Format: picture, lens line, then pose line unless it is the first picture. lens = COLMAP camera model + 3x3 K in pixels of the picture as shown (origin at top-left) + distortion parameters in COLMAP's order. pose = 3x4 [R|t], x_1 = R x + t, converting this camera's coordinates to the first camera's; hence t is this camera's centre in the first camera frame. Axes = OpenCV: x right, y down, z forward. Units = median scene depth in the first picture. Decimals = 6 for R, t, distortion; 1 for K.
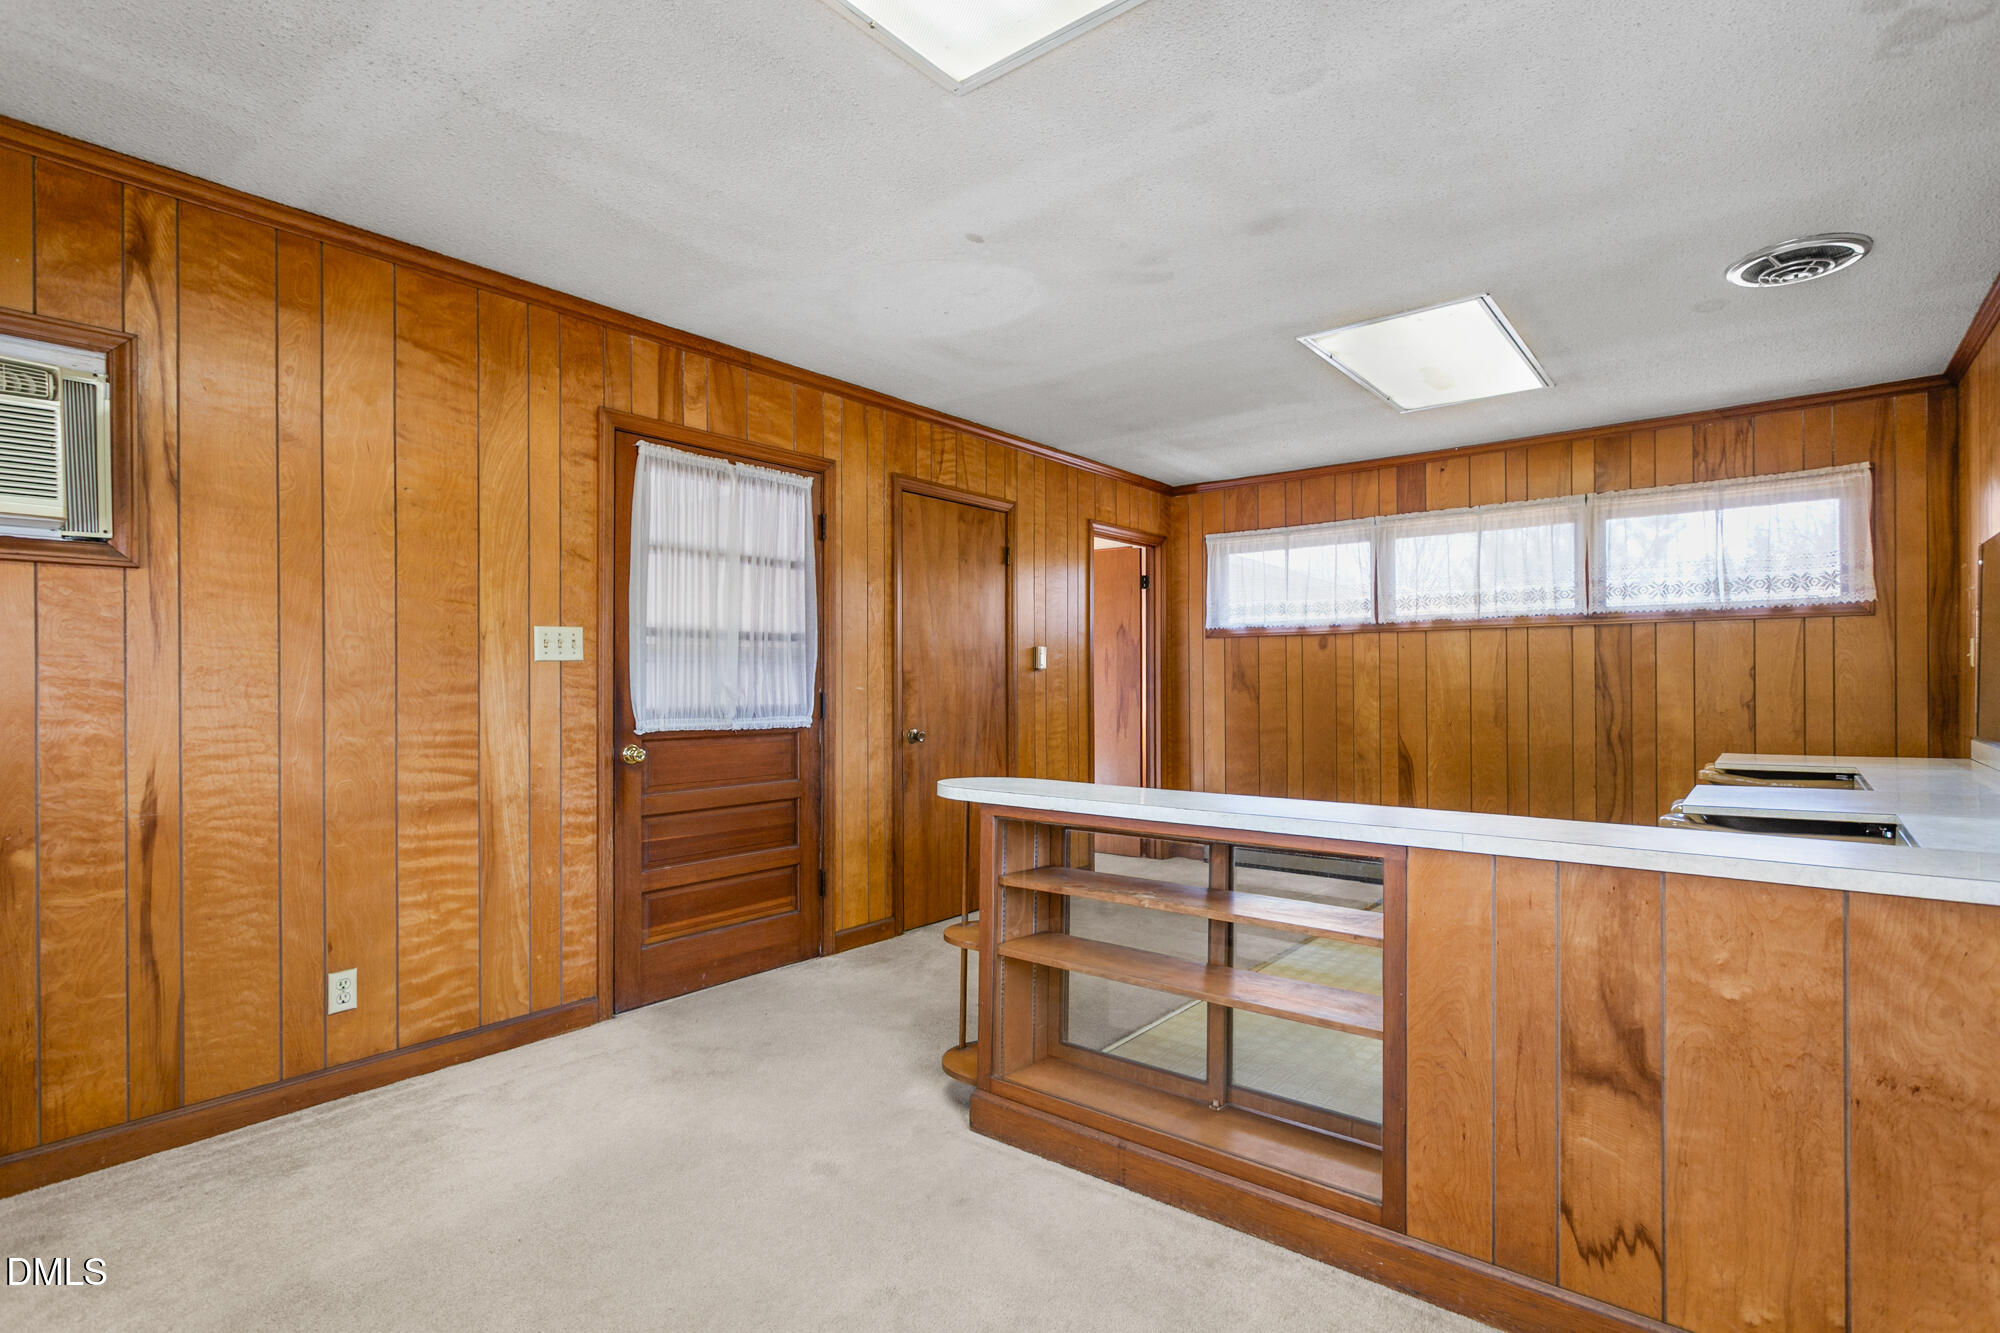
lens RADIAL K [[958.5, 0, 1003.3], [0, 958.5, 677.3], [0, 0, 1]] dist [0.004253, 0.001067]
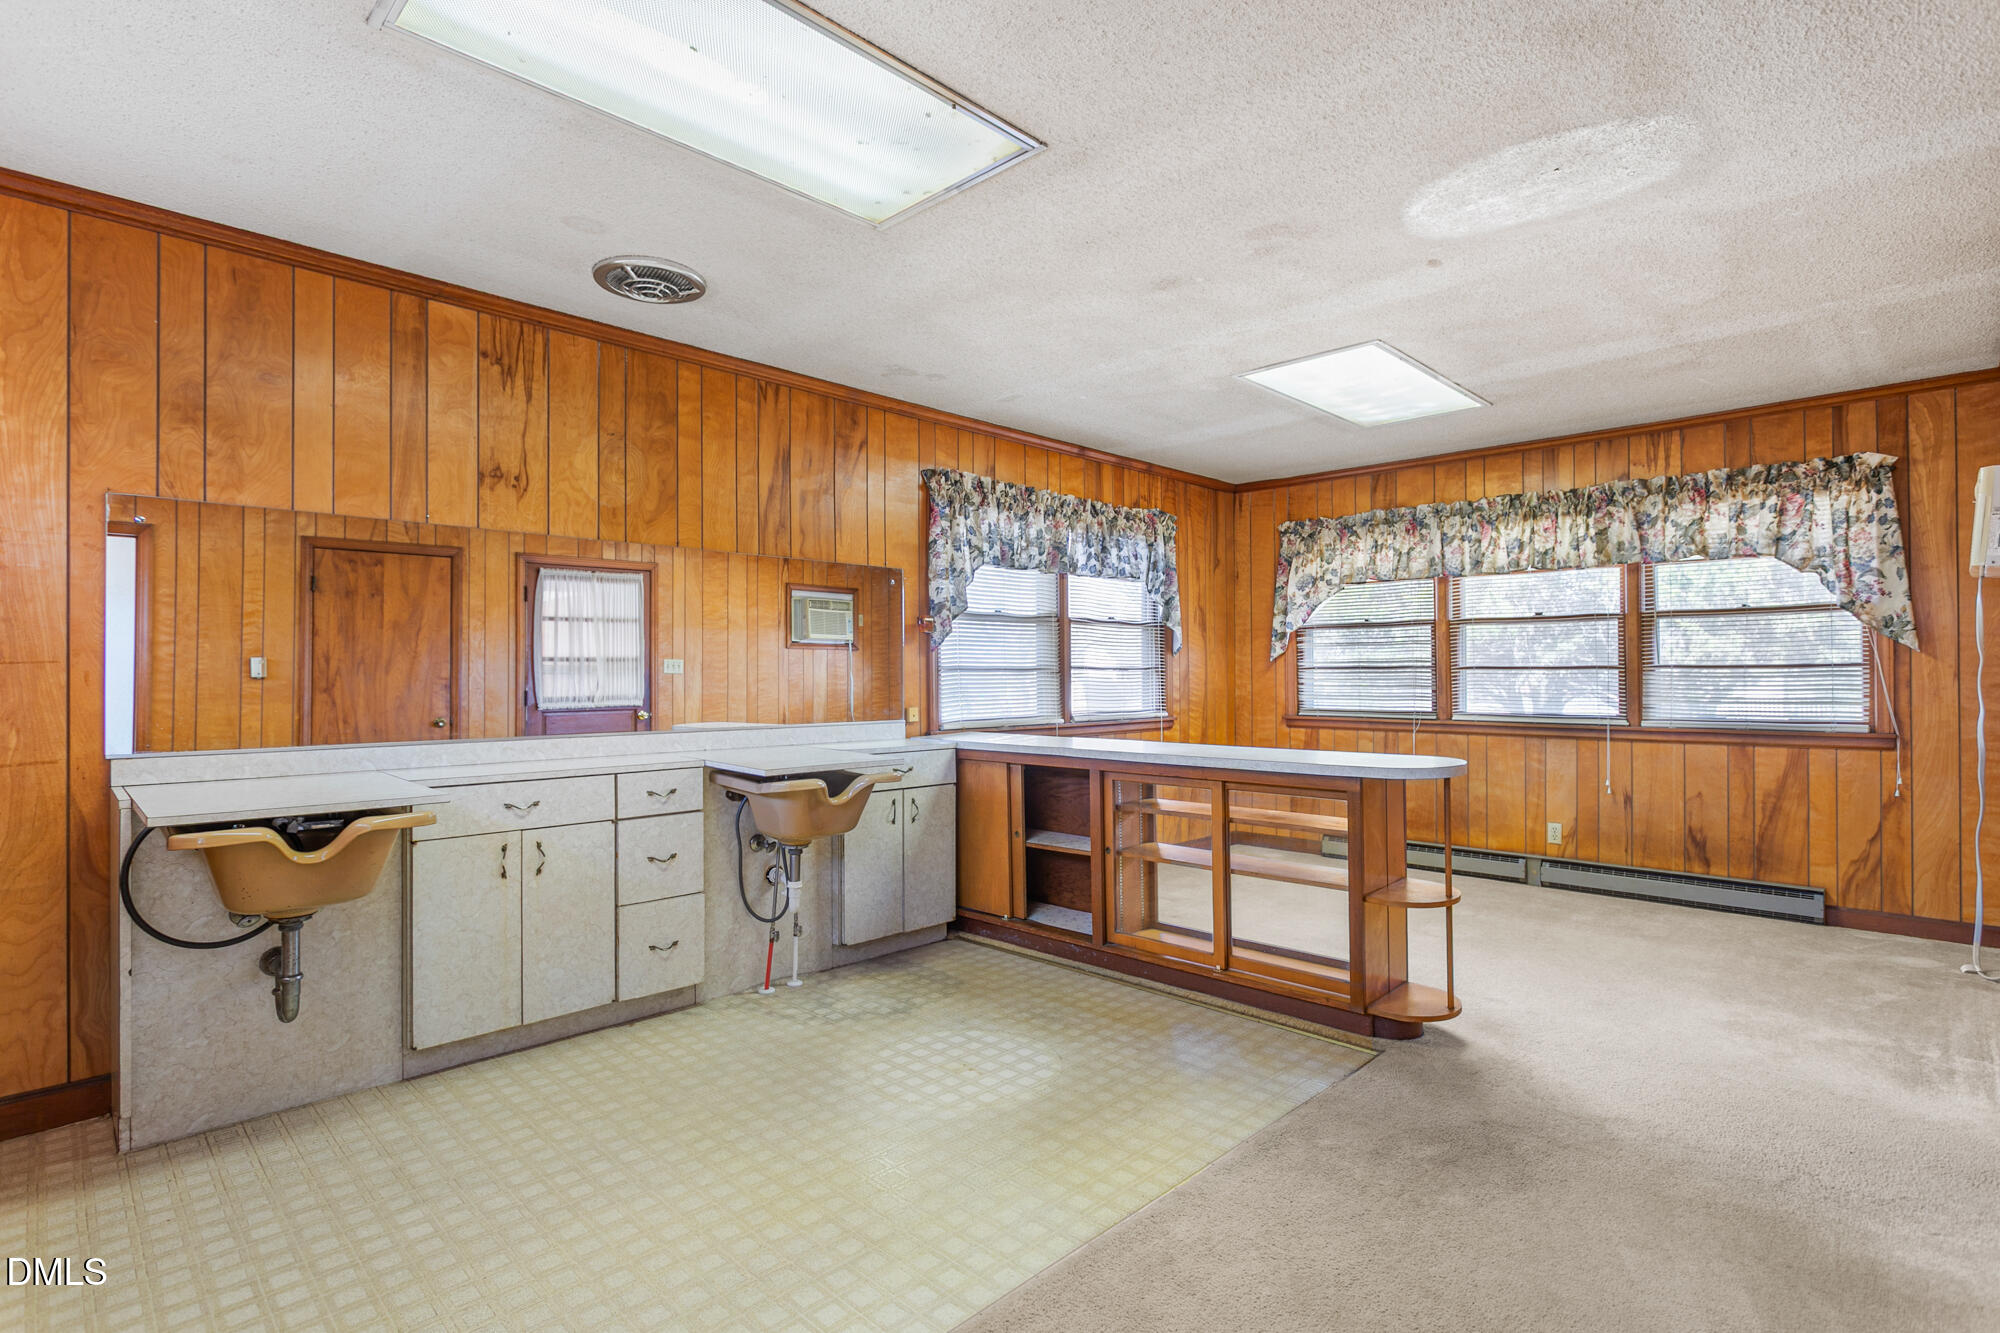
lens RADIAL K [[1010.0, 0, 1000.0], [0, 1010.0, 666.5], [0, 0, 1]] dist [-0.000679, -0.000003]
pose [[-0.996084, 0.004796, 0.088278, 0.206018], [0.003883, 0.999937, -0.010514, 0.003662], [-0.088323, -0.010130, -0.996040, 1.237620]]
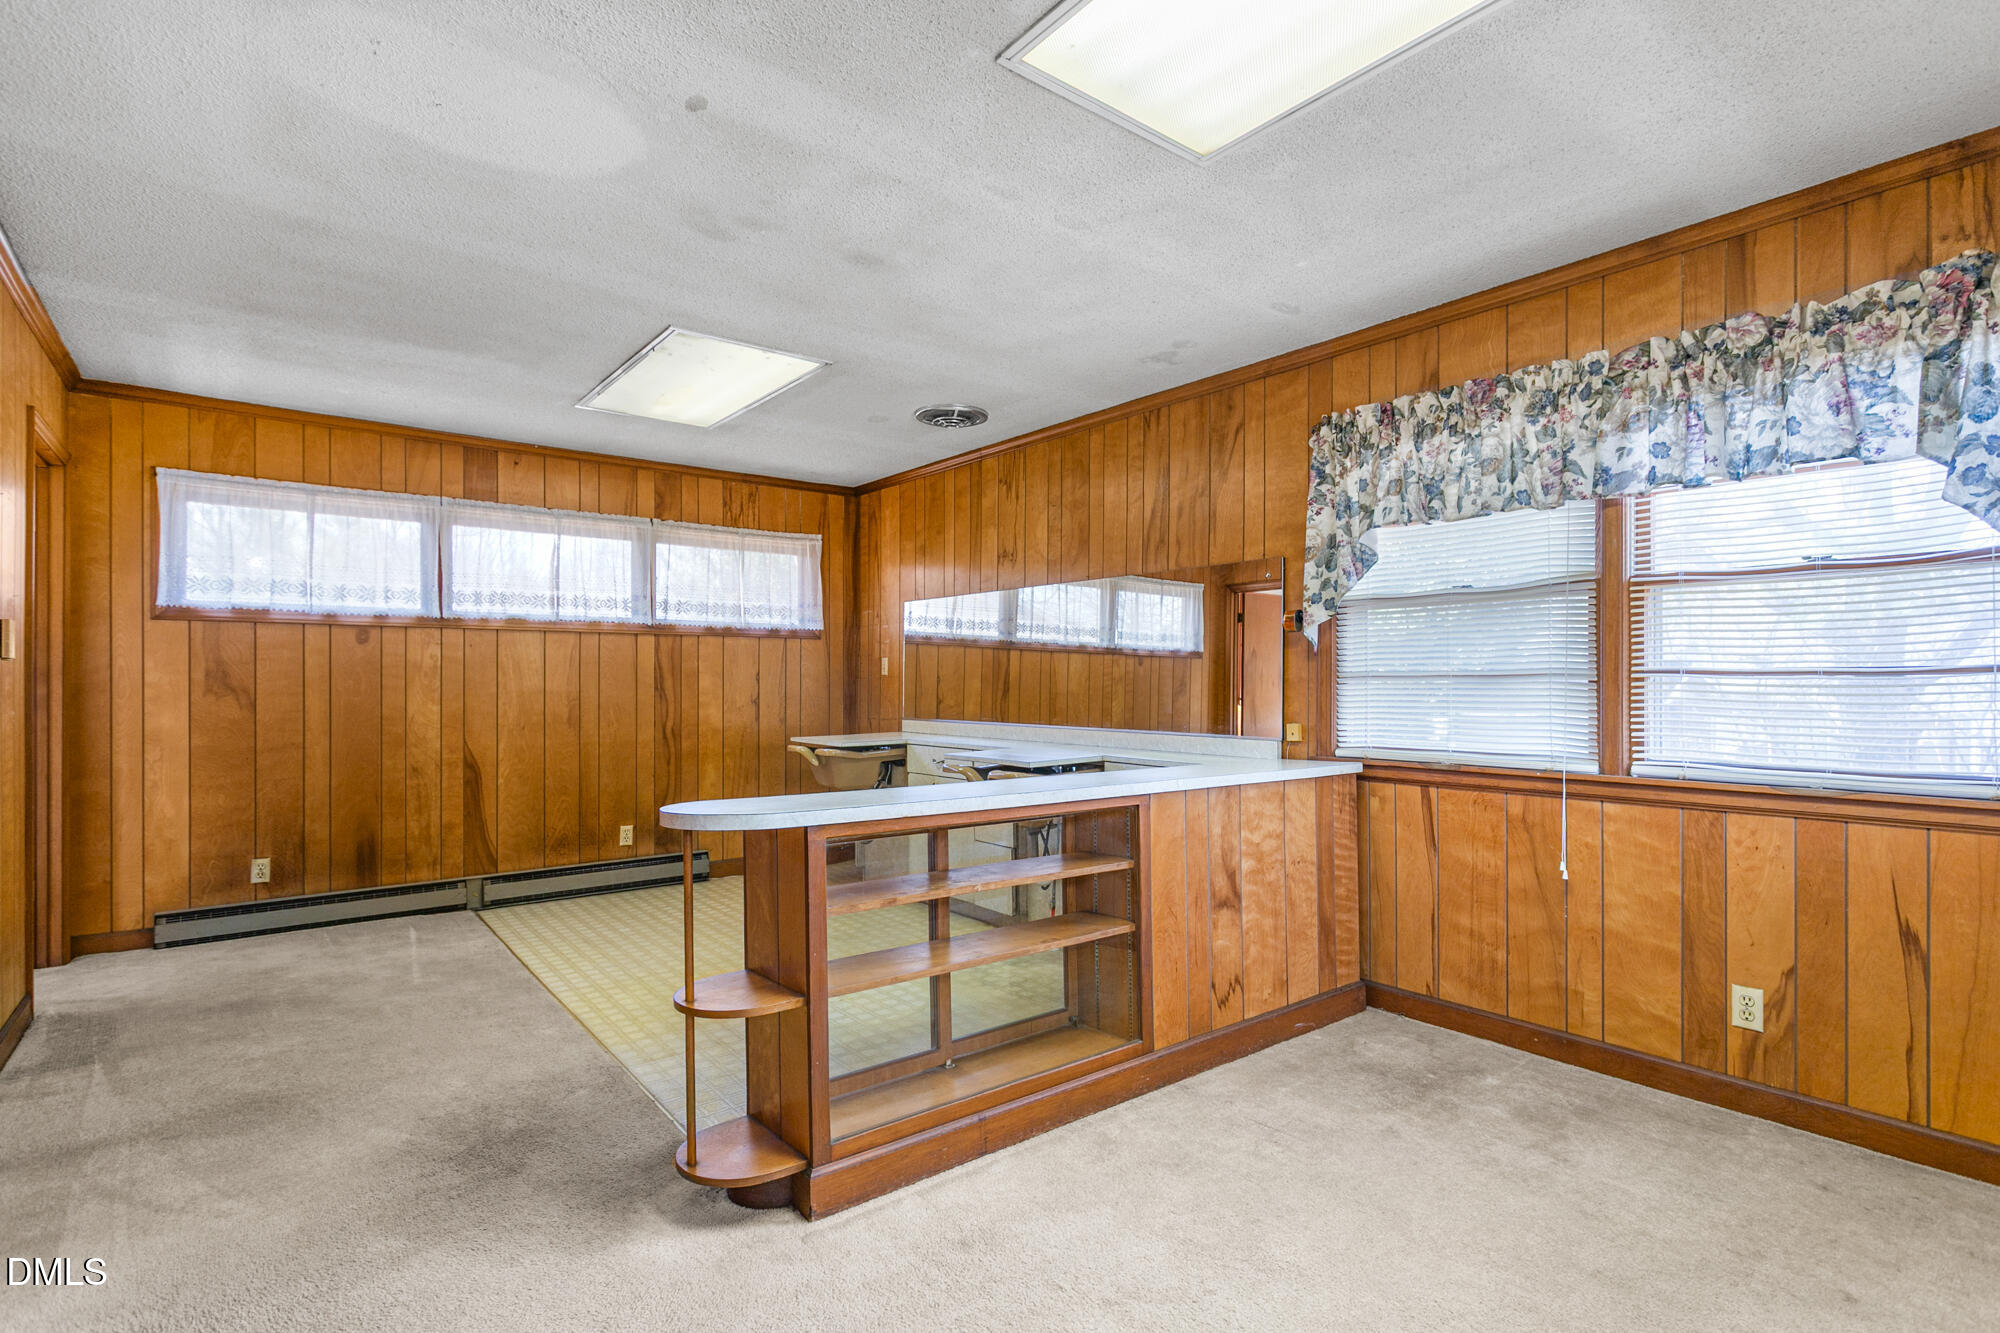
lens RADIAL K [[973.3, 0, 1008.9], [0, 973.3, 679.8], [0, 0, 1]] dist [0.001166, 0.000477]
pose [[0.226075, 0.006700, 0.974087, -0.416674], [-0.005787, 0.999968, -0.005535, 0.003497], [-0.974093, -0.004385, 0.226106, 0.328292]]
